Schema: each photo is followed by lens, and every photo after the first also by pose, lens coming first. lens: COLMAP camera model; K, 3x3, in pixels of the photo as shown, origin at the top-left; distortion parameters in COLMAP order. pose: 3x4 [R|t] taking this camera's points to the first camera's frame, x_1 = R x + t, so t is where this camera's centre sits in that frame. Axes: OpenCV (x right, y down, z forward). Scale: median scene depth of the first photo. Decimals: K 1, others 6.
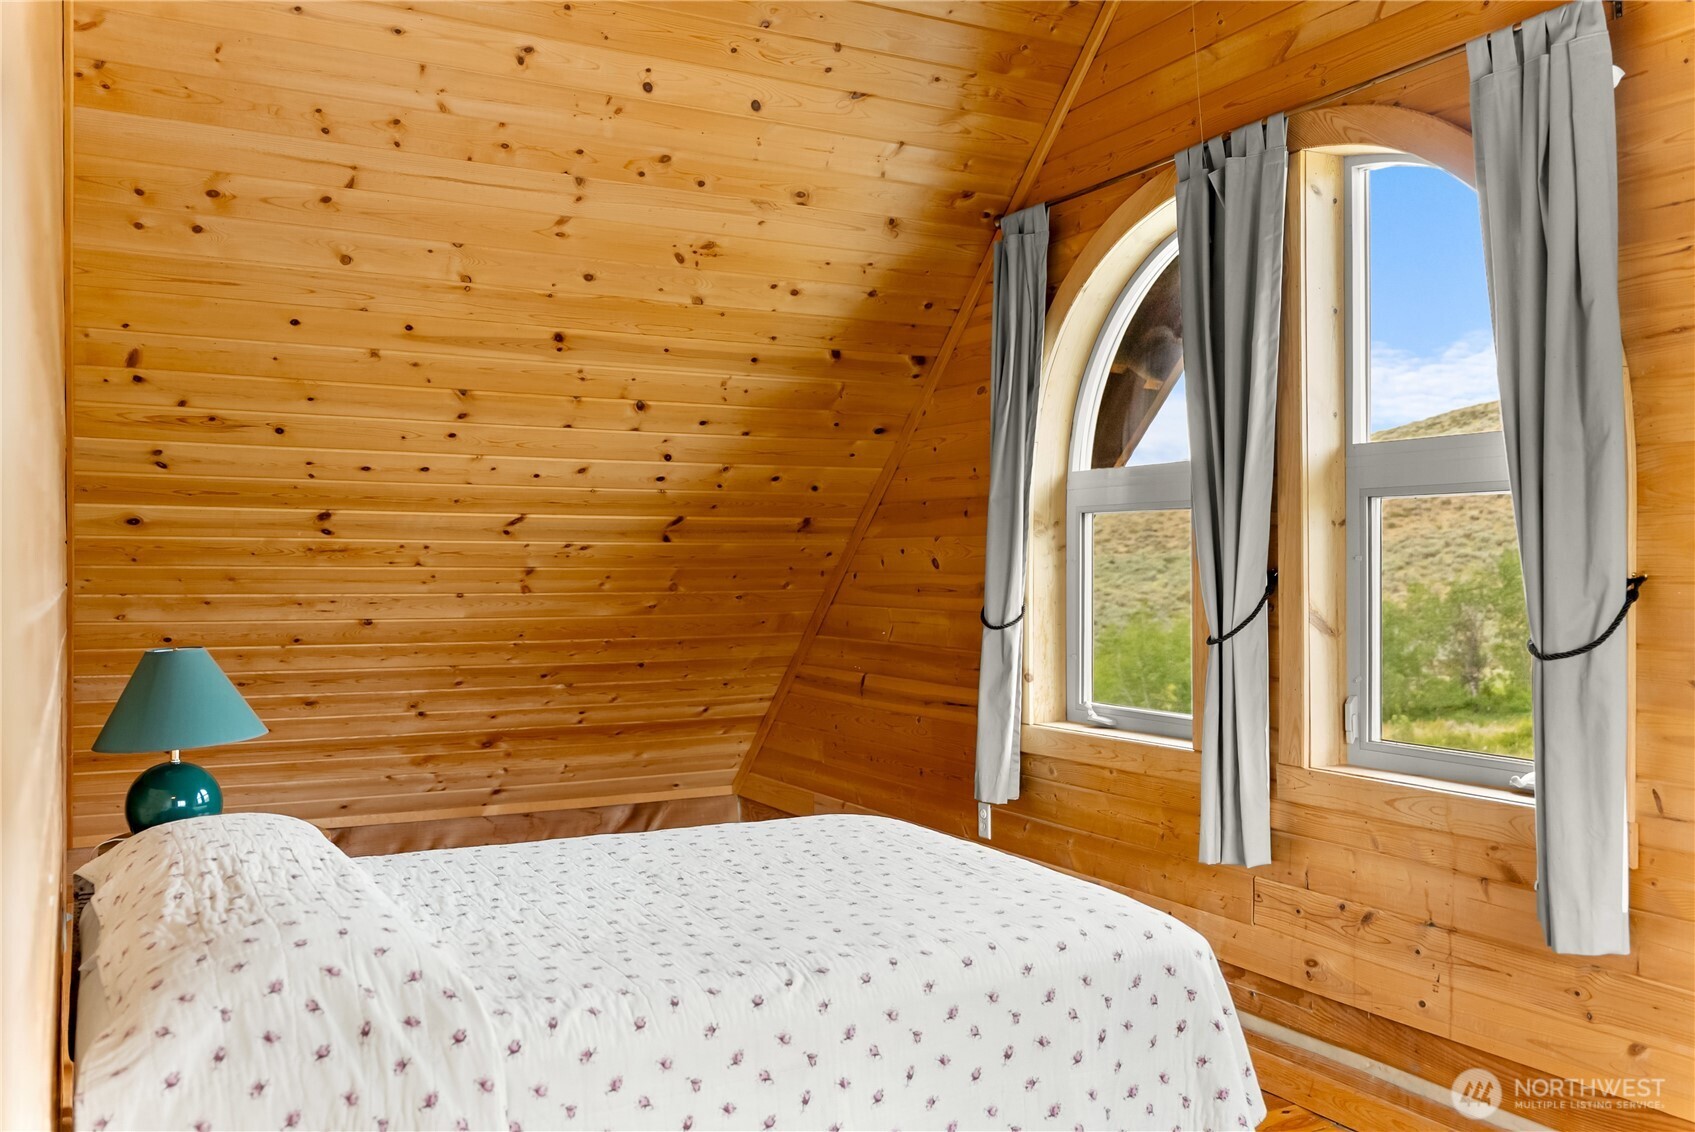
lens RADIAL K [[1445.7, 0, 847.5], [0, 1445.7, 566.0], [0, 0, 1]] dist [0.000110, 0.000588]
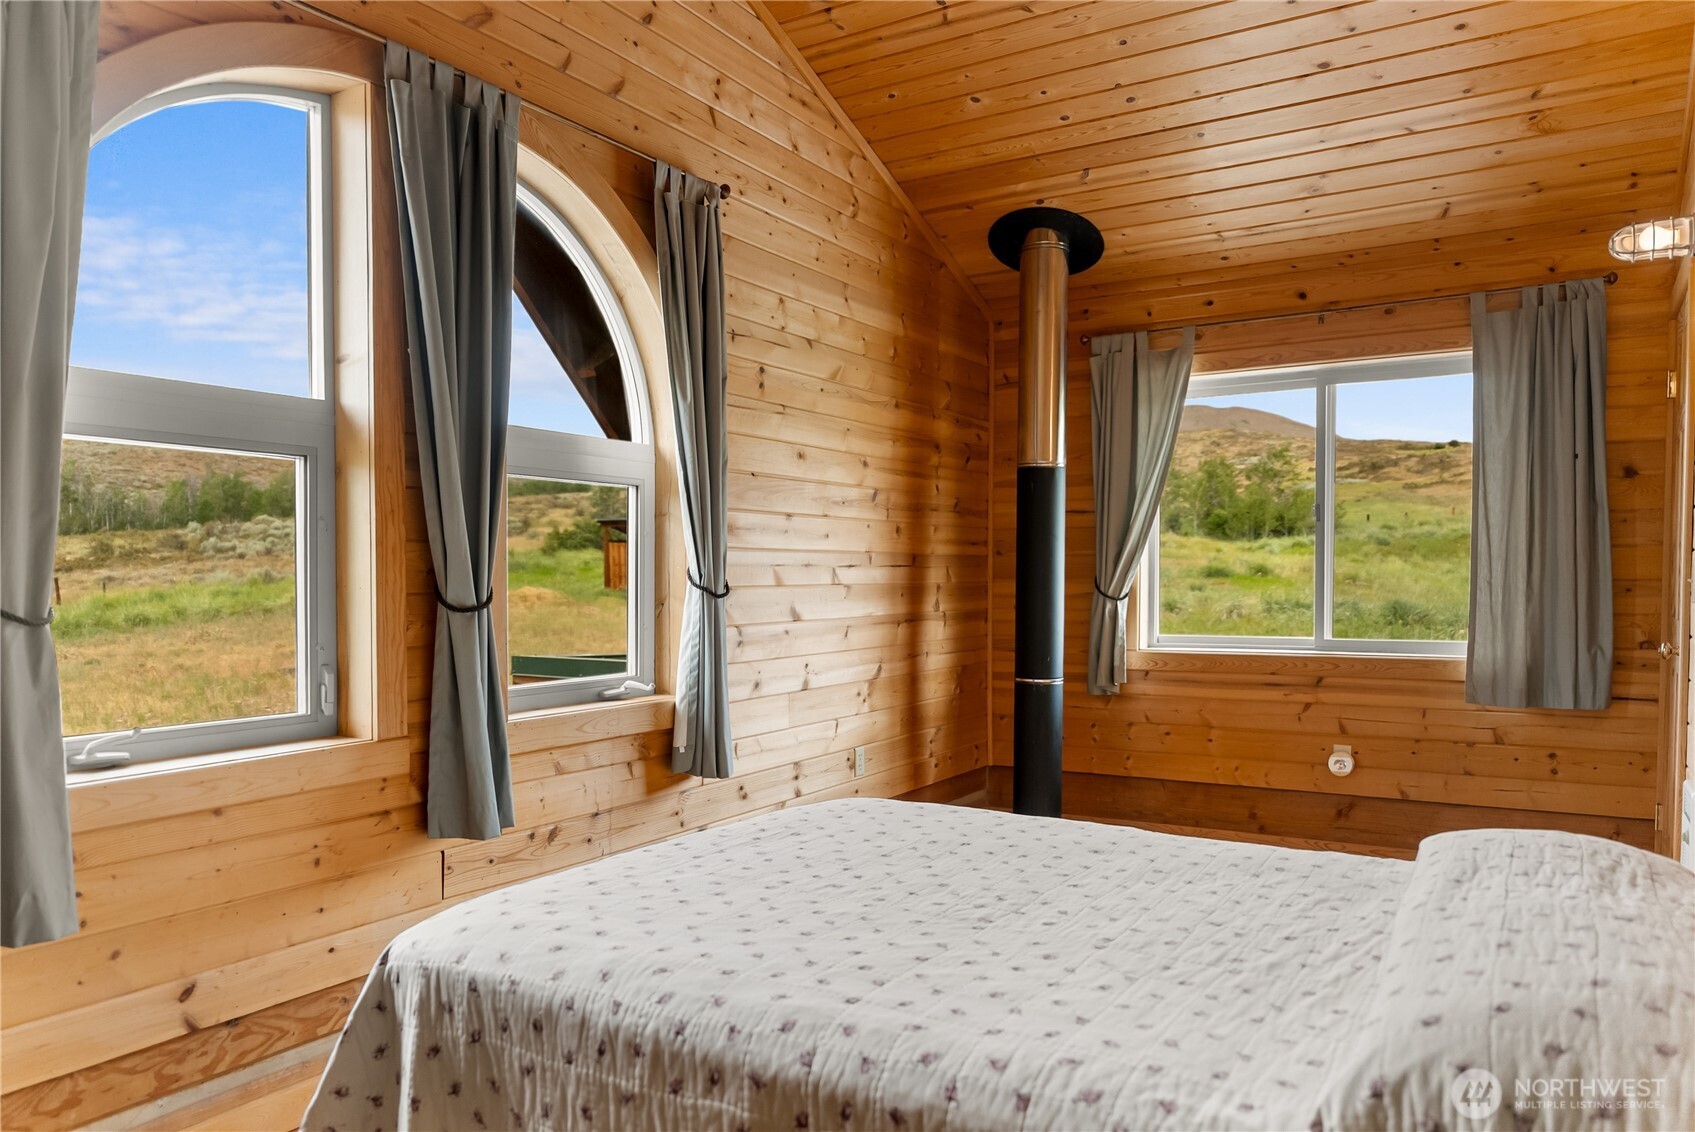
lens RADIAL K [[1155.3, 0, 847.5], [0, 1155.3, 566.0], [0, 0, 1]] dist [-0.009054, -0.001527]
pose [[-0.499590, 0.004163, 0.866252, -0.688516], [0.001185, 0.999991, -0.004123, 0.034447], [-0.866261, -0.001034, -0.499591, 1.505974]]
